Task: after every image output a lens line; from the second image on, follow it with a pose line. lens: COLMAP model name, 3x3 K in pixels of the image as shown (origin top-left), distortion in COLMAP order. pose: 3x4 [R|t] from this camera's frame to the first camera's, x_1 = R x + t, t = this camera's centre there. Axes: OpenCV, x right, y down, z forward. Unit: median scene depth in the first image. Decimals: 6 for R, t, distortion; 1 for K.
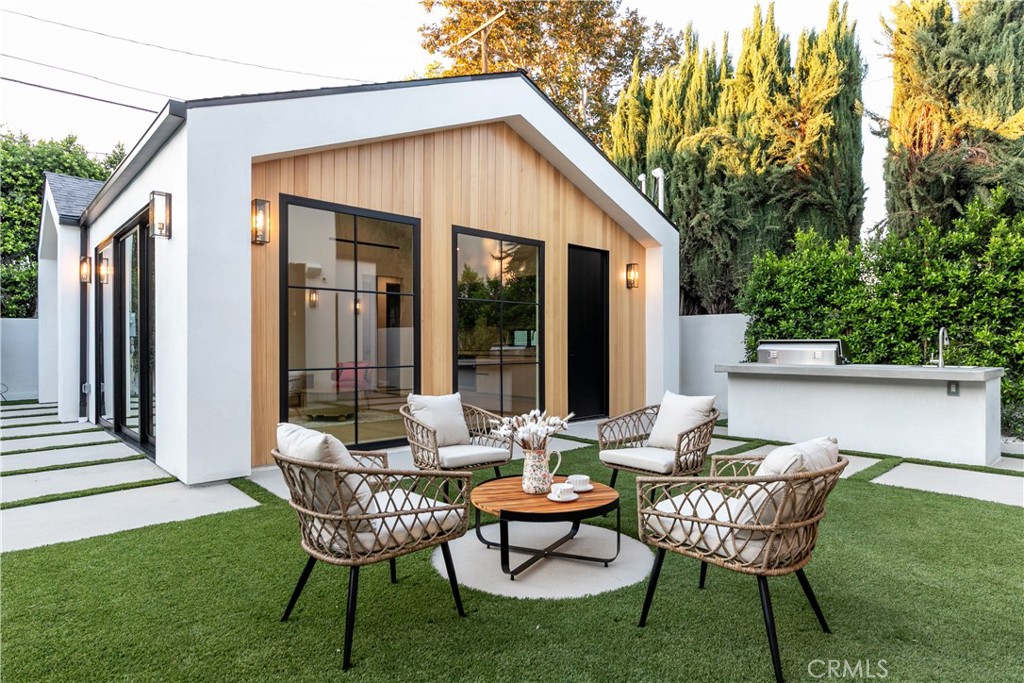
lens RADIAL K [[566.4, 0, 512.0], [0, 566.4, 341.5], [0, 0, 1]] dist [-0.003601, -0.000830]
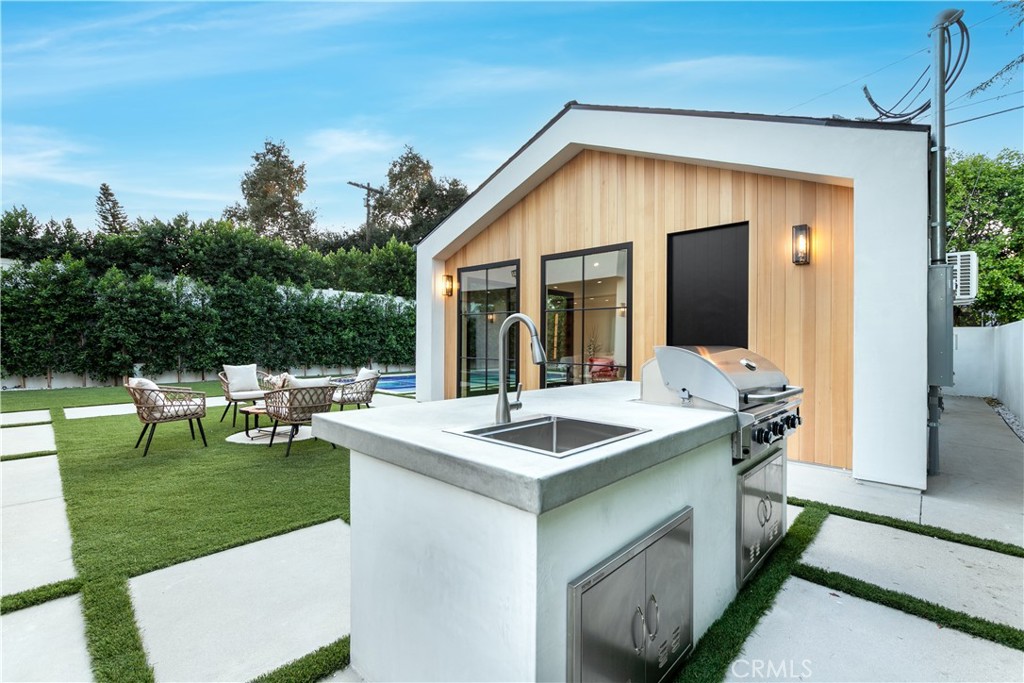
lens RADIAL K [[453.2, 0, 512.0], [0, 453.2, 341.5], [0, 0, 1]] dist [-0.002389, -0.000483]
pose [[0.062541, -0.001521, -0.998041, 0.791287], [-0.010262, 0.999945, -0.002167, -0.001447], [0.997990, 0.010378, 0.062522, 0.720877]]
